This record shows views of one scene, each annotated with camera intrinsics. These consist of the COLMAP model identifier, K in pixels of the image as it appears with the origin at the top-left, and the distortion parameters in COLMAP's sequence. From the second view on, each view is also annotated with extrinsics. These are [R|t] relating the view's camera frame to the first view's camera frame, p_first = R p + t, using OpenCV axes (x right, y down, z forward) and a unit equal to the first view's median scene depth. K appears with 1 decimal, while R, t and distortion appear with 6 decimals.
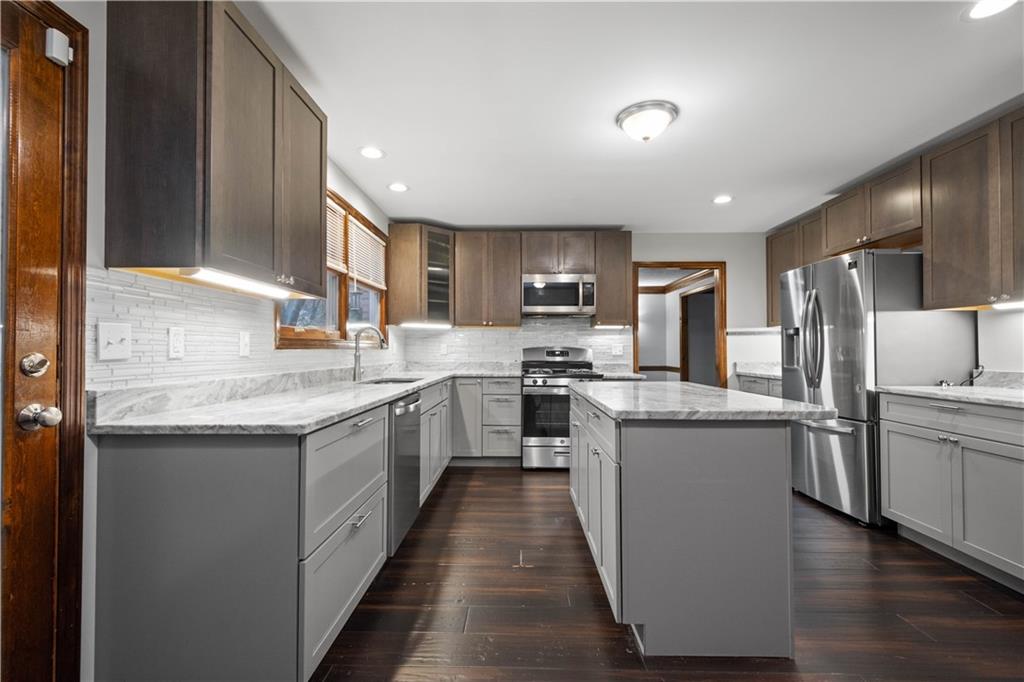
lens RADIAL K [[453.9, 0, 512.5], [0, 453.9, 345.6], [0, 0, 1]] dist [0.006044, -0.000522]
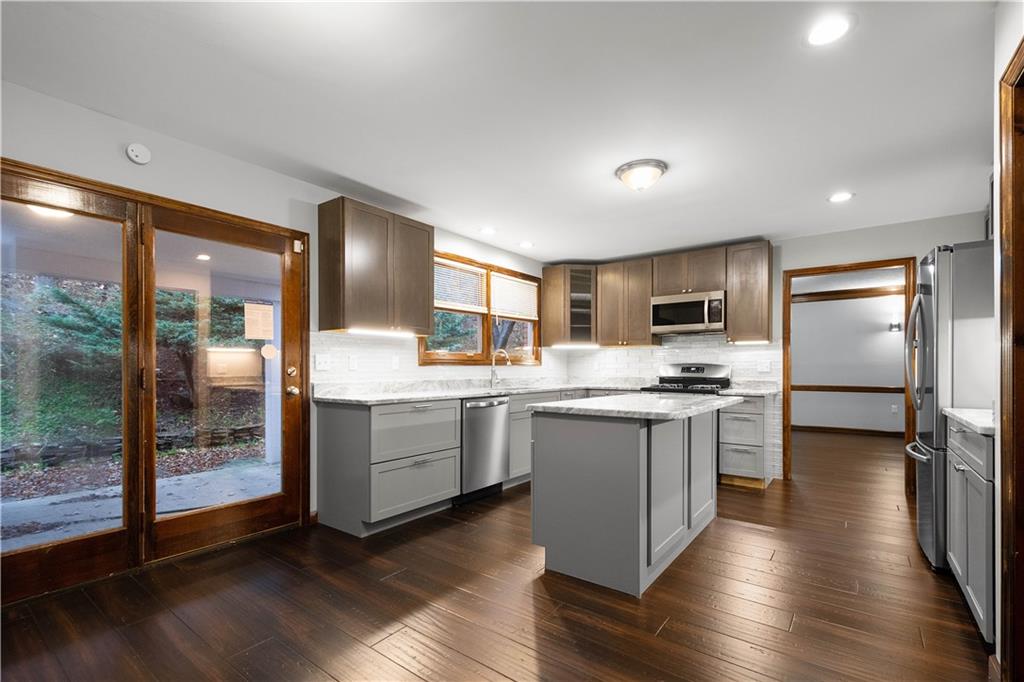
lens RADIAL K [[465.7, 0, 508.8], [0, 465.7, 365.8], [0, 0, 1]] dist [0.010989, -0.000042]
pose [[0.809693, -0.001465, -0.586851, 0.432255], [0.005613, 0.999970, 0.005248, 0.000442], [0.586826, -0.007543, 0.809678, -0.123468]]
